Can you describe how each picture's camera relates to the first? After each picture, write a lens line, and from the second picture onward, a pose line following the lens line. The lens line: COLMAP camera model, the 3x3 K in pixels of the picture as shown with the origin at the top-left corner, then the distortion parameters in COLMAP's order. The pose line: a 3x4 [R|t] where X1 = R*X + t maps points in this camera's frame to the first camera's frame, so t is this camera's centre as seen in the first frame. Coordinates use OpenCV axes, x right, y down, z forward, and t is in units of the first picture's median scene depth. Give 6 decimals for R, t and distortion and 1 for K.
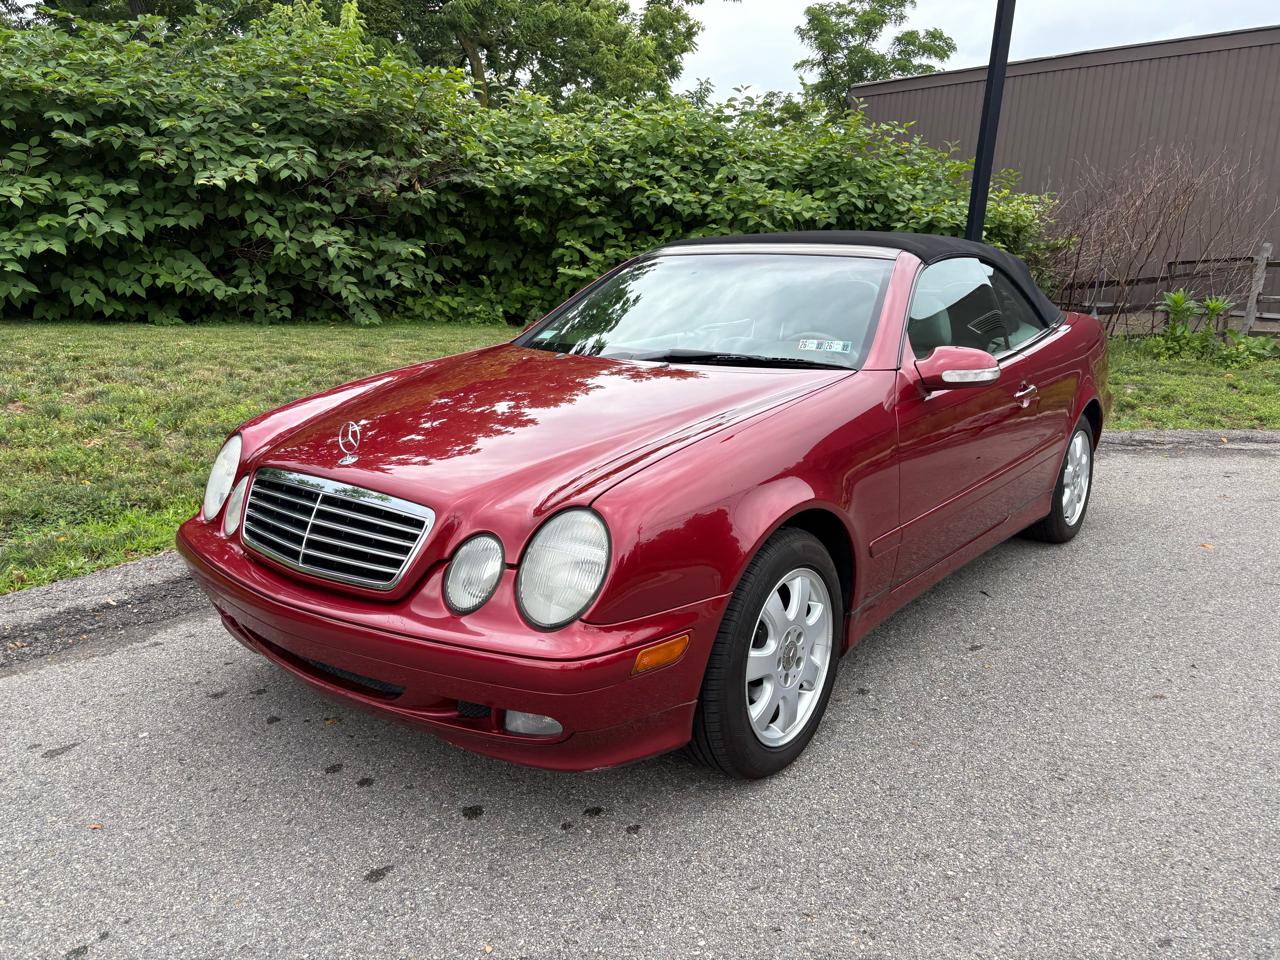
lens RADIAL K [[965.2, 0, 633.8], [0, 965.2, 469.7], [0, 0, 1]] dist [0.048941, -0.050276]
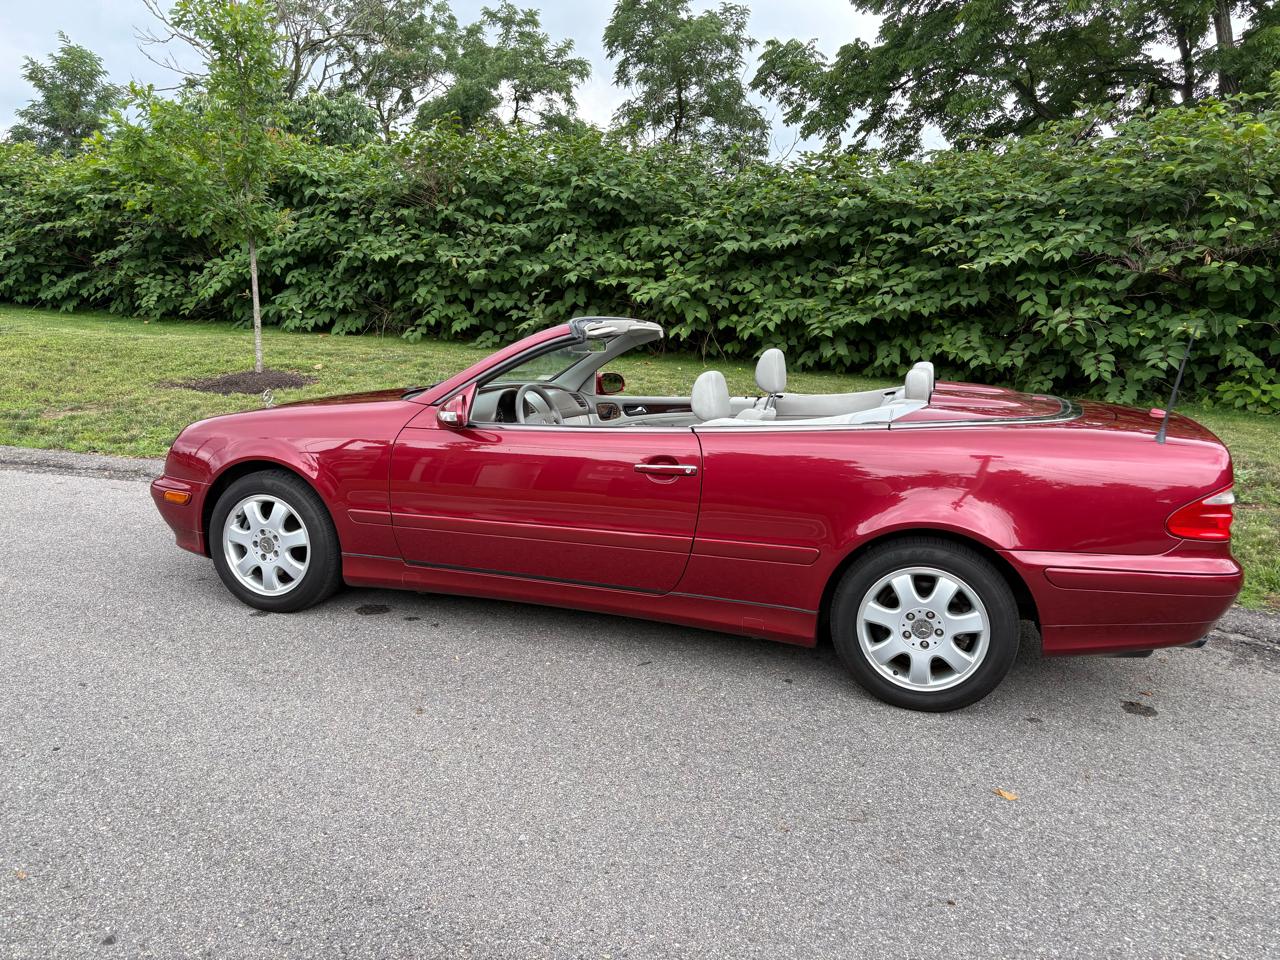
lens RADIAL K [[965.4, 0, 628.3], [0, 965.4, 485.5], [0, 0, 1]] dist [0.028947, -0.020957]
pose [[0.343055, 0.169420, -0.923910, 0.484255], [-0.227915, 0.969220, 0.093102, -0.053729], [0.911245, 0.178634, 0.371109, 0.228920]]
